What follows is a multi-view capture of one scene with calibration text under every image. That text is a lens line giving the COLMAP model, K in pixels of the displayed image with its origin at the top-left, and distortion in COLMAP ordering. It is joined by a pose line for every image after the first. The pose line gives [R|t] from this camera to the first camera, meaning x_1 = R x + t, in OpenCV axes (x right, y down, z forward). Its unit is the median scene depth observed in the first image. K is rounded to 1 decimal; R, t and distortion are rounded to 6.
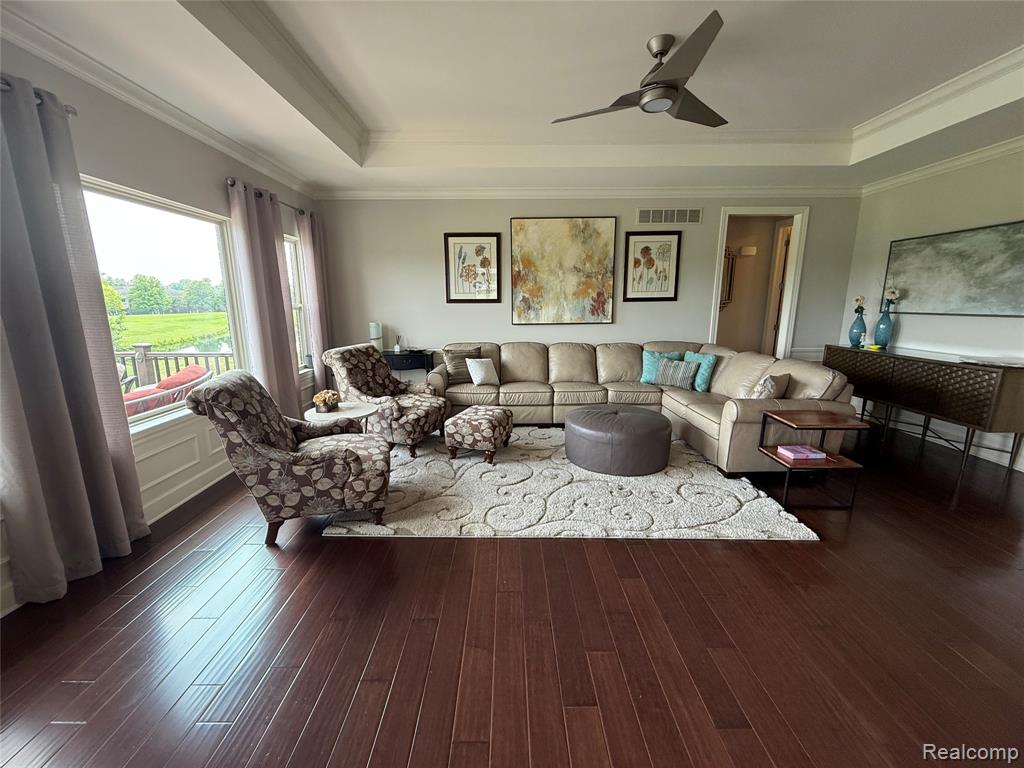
lens RADIAL K [[410.3, 0, 508.8], [0, 410.3, 382.9], [0, 0, 1]] dist [-0.000453, -0.000075]
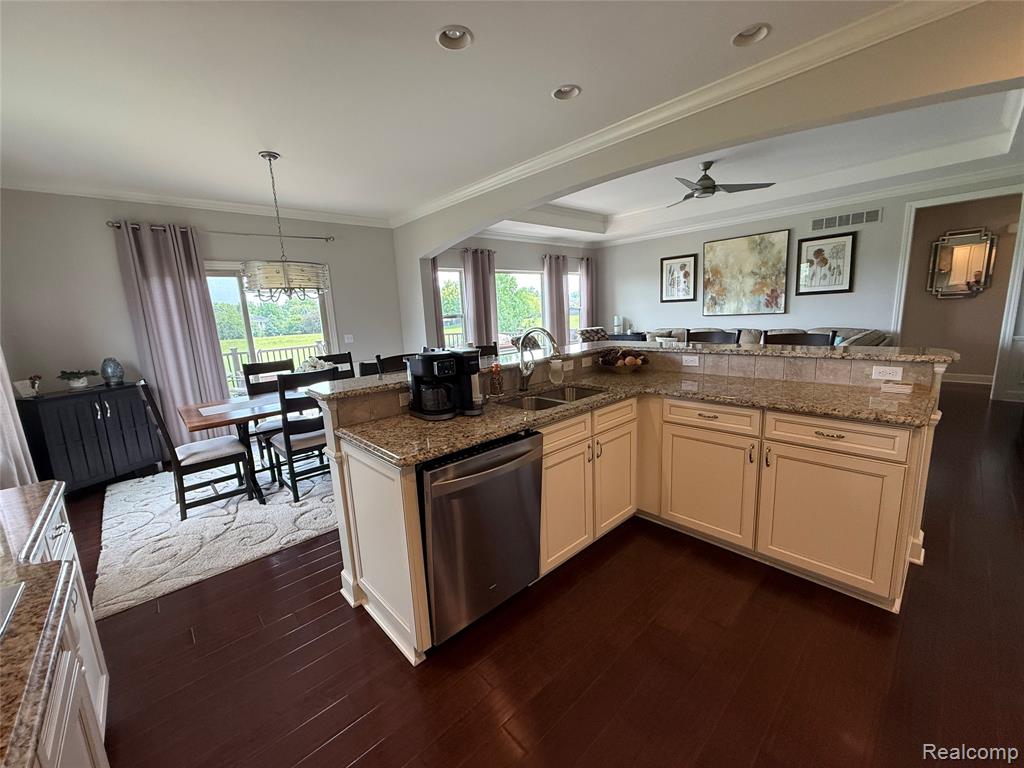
lens RADIAL K [[410.3, 0, 504.9], [0, 410.3, 383.0], [0, 0, 1]] dist [-0.000453, -0.000075]
pose [[0.668220, 0.101370, -0.737026, 0.676431], [-0.100298, 0.993904, 0.045766, 0.101326], [0.737172, 0.043340, 0.674313, -0.498711]]
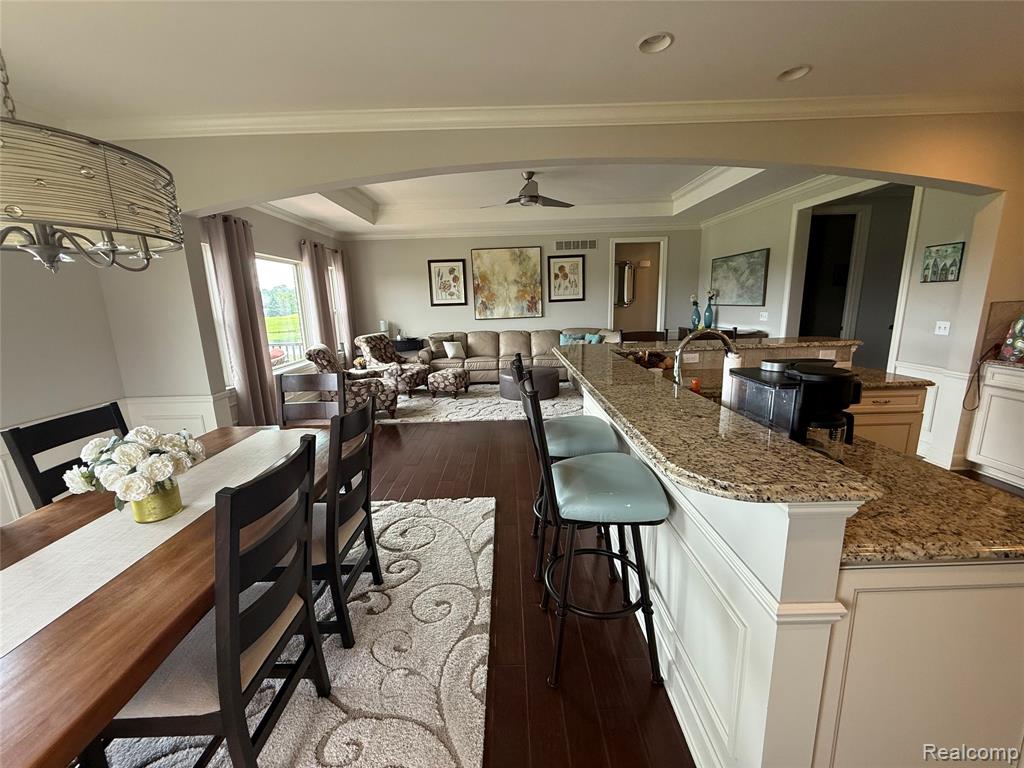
lens RADIAL K [[410.3, 0, 507.3], [0, 410.3, 384.1], [0, 0, 1]] dist [-0.000453, -0.000075]
pose [[0.999651, -0.026007, -0.004700, 0.136324], [0.026013, 0.999661, 0.001353, 0.101253], [0.004663, -0.001474, 0.999988, -0.533995]]
